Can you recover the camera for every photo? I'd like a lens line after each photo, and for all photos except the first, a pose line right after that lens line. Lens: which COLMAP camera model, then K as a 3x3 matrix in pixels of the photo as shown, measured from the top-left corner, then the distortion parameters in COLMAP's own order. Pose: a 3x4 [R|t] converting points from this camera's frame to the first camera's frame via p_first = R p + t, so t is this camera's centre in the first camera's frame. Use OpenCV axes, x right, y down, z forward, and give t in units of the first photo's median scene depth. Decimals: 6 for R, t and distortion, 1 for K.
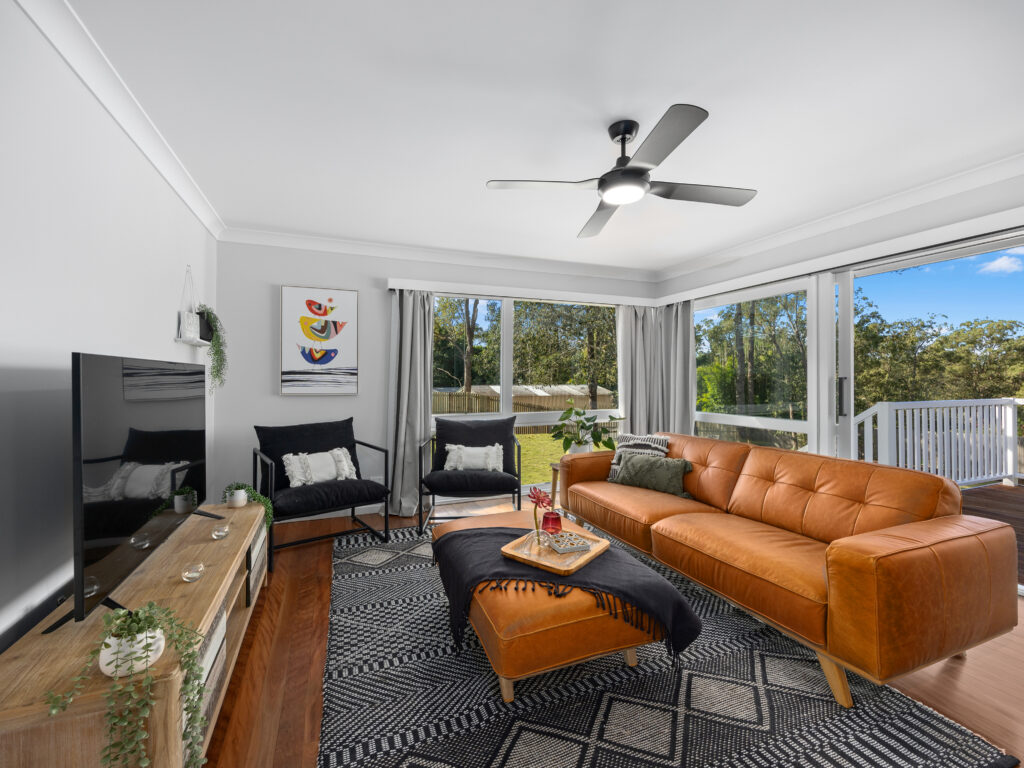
lens RADIAL K [[442.3, 0, 509.9], [0, 442.3, 375.3], [0, 0, 1]] dist [-0.002036, 0.000264]
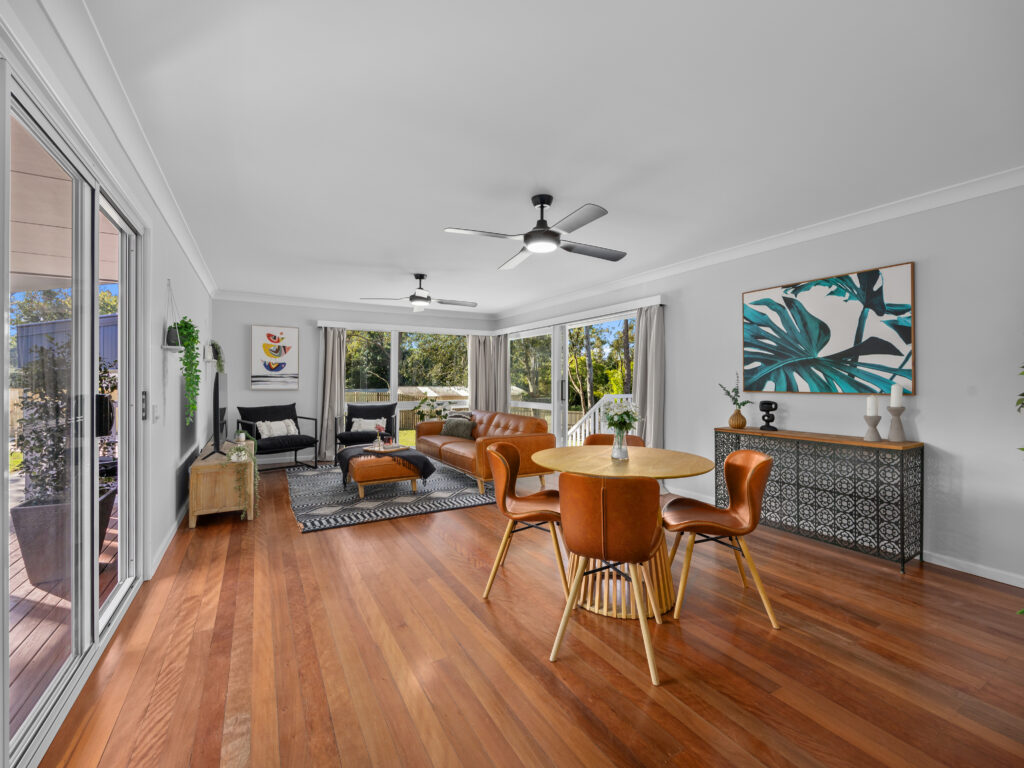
lens RADIAL K [[442.3, 0, 508.6], [0, 442.3, 380.9], [0, 0, 1]] dist [-0.002036, 0.000264]
pose [[0.991316, 0.003062, 0.131467, 0.235240], [-0.003848, 0.999976, 0.005727, -0.002723], [-0.131447, -0.006183, 0.991304, -0.800127]]
